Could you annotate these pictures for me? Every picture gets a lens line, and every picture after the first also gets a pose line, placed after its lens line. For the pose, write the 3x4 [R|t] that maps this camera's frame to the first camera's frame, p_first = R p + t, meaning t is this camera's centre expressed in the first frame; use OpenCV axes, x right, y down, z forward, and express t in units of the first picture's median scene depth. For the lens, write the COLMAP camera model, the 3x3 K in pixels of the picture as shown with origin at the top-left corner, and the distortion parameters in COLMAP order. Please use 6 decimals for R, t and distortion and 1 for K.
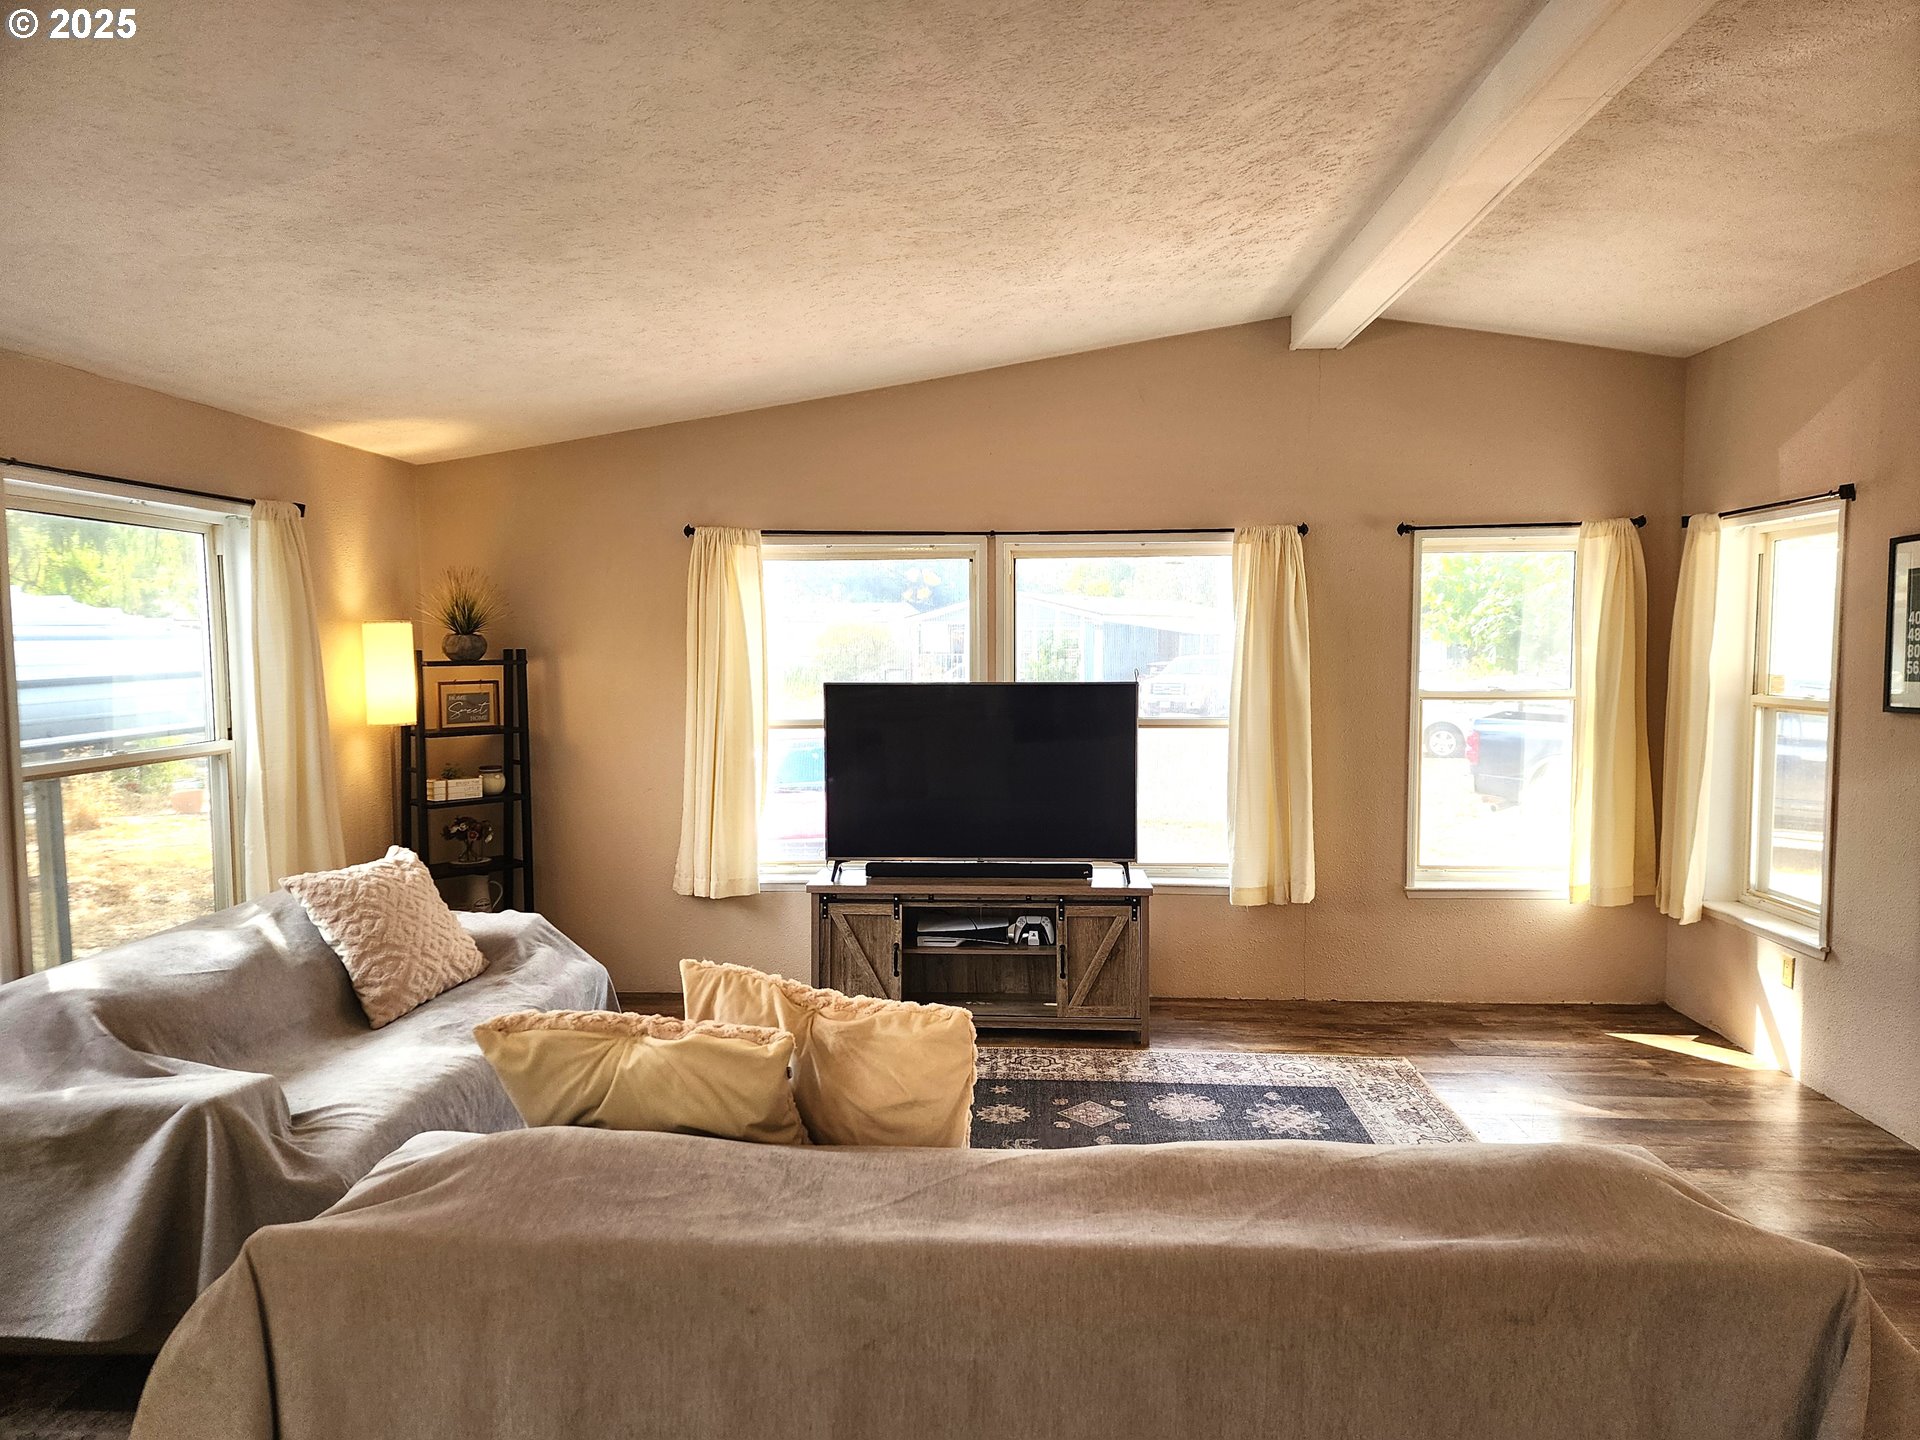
lens RADIAL K [[1247.1, 0, 930.4], [0, 1247.1, 718.6], [0, 0, 1]] dist [0.000857, -0.026011]
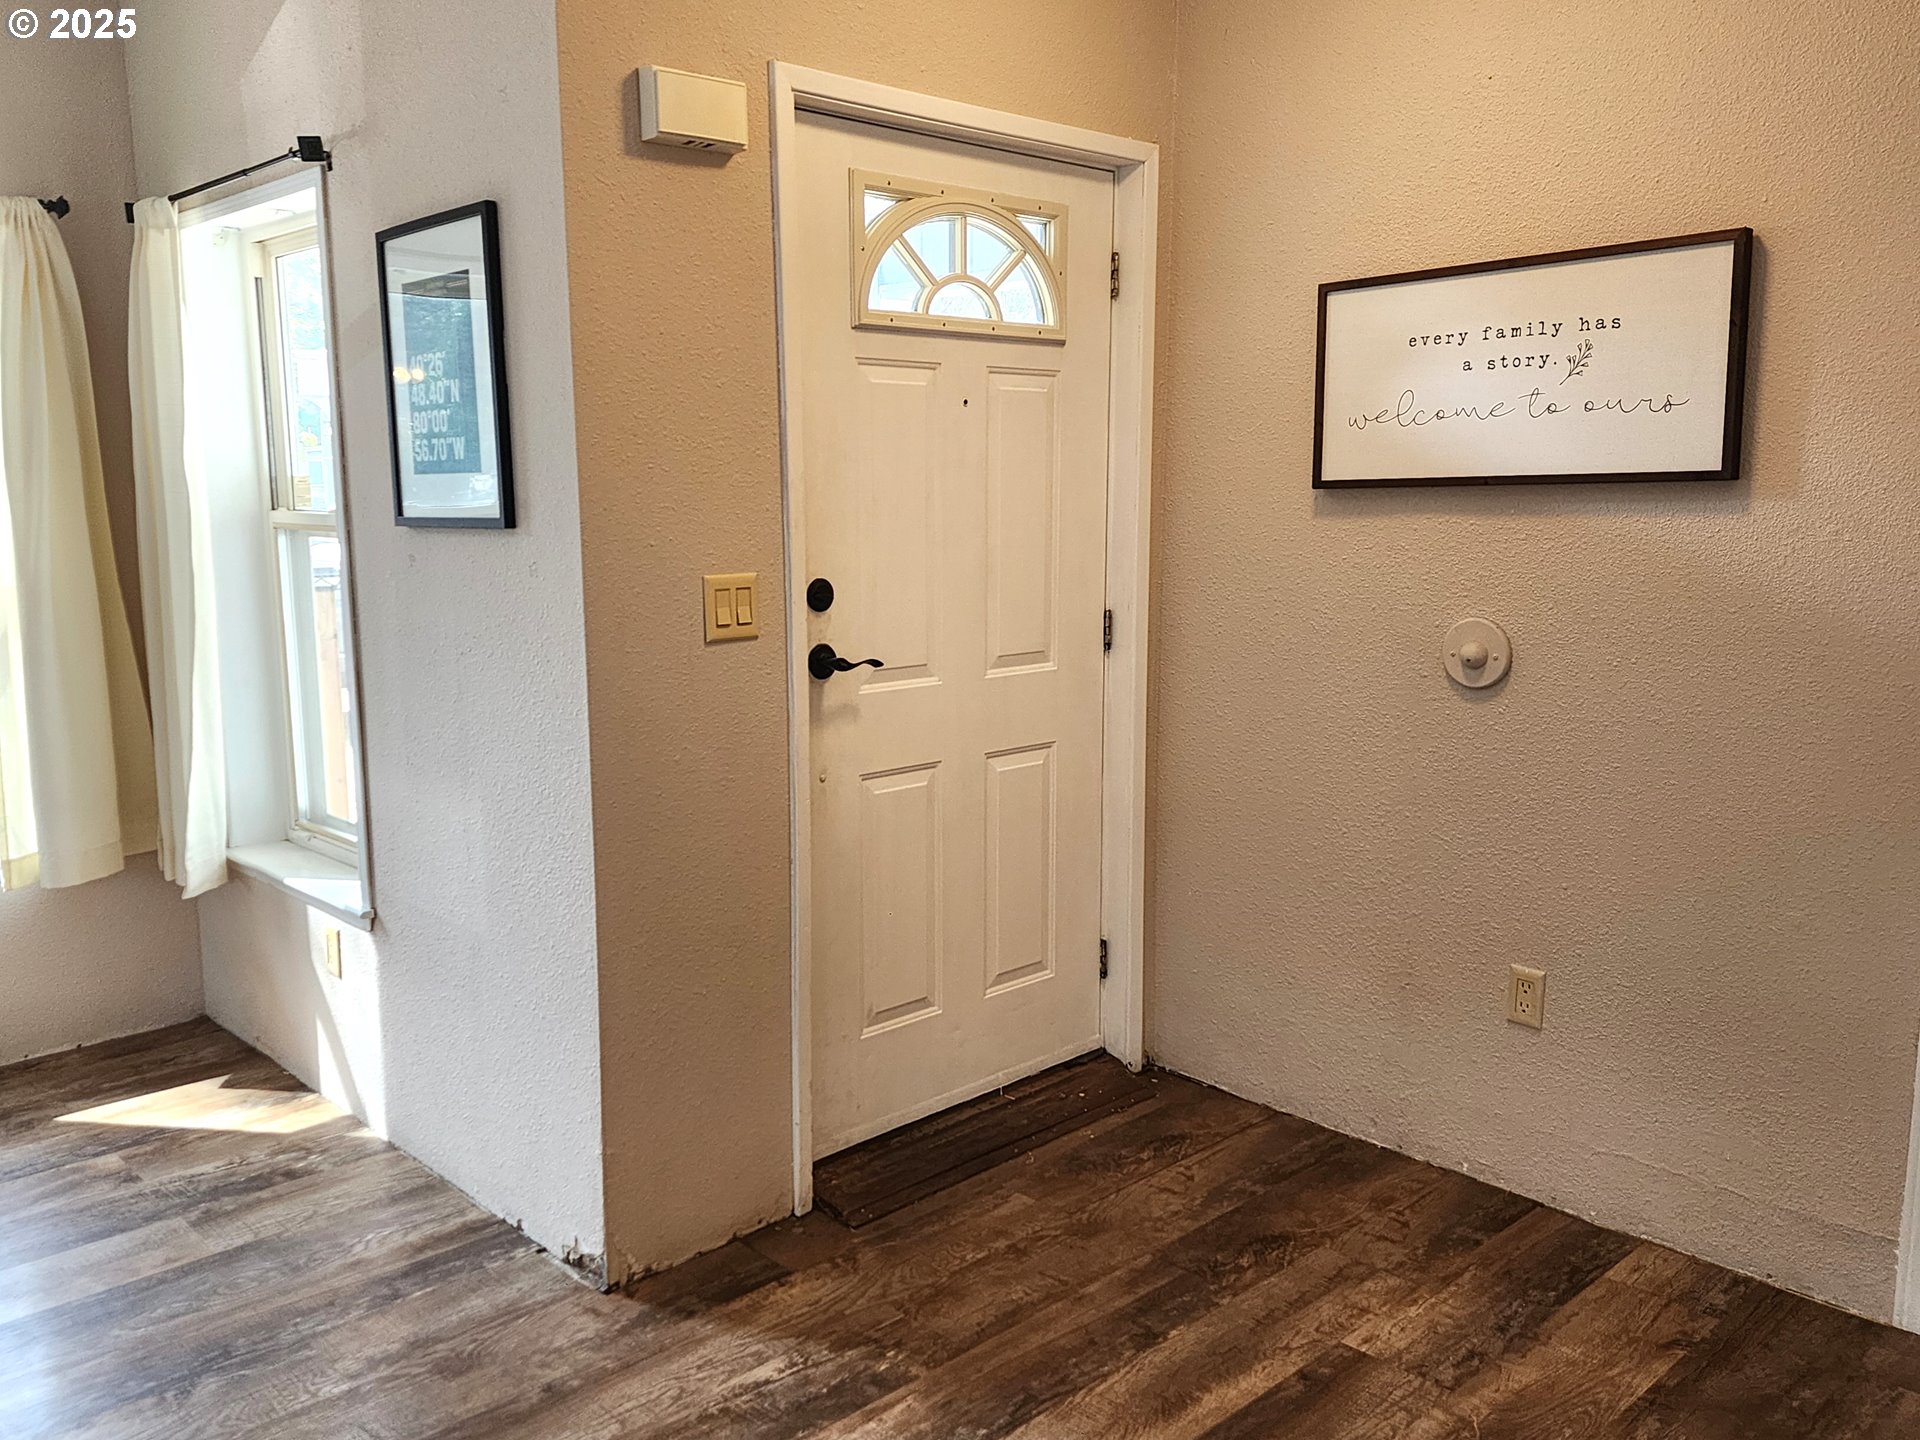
lens RADIAL K [[1603.5, 0, 960.0], [0, 1603.5, 720.0], [0, 0, 1]] dist [0.007465, 0.004330]
pose [[0.653567, -0.120757, 0.747173, 0.291775], [0.050133, 0.991929, 0.116462, 0.009440], [-0.755206, -0.038657, 0.654346, 0.222889]]
